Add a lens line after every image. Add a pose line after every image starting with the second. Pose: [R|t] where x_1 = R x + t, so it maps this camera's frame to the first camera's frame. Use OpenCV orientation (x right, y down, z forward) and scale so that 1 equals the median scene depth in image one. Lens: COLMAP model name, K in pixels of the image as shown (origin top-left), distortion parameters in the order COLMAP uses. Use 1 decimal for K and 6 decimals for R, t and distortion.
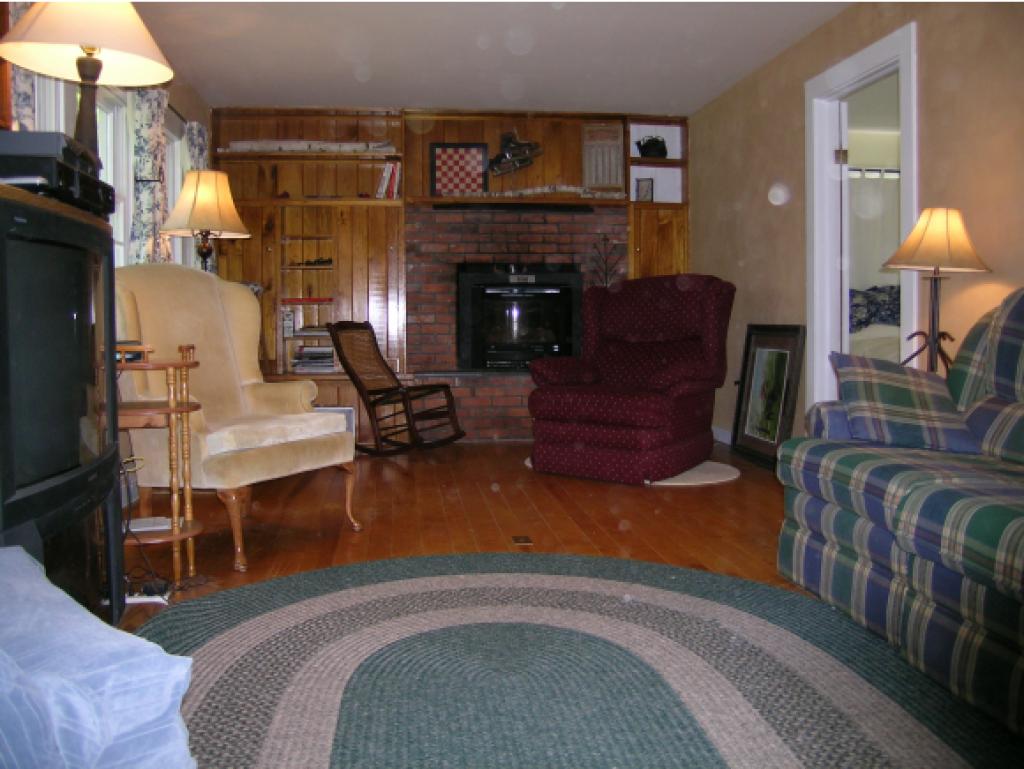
lens RADIAL K [[835.8, 0, 515.8], [0, 835.8, 362.9], [0, 0, 1]] dist [-0.147283, 0.115898]
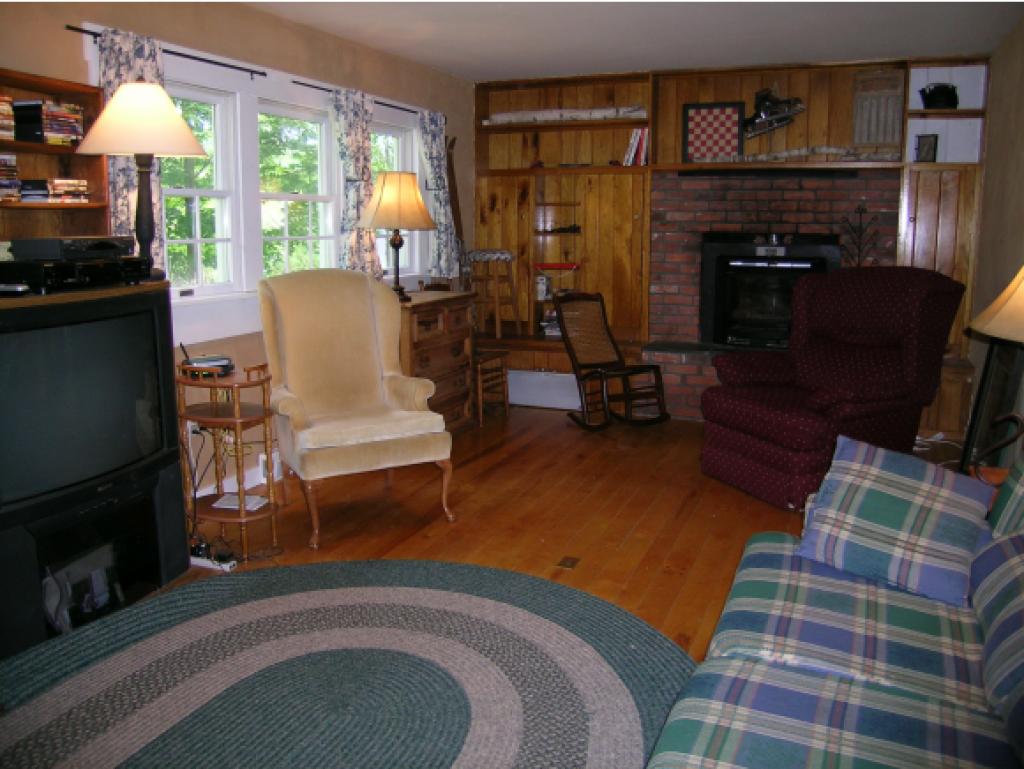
lens RADIAL K [[835.8, 0, 515.8], [0, 835.8, 362.9], [0, 0, 1]] dist [-0.147283, 0.115898]
pose [[0.865568, 0.088730, -0.492868, 0.224868], [-0.033257, 0.992190, 0.120217, -0.077910], [0.499686, -0.087664, 0.861759, 0.060101]]
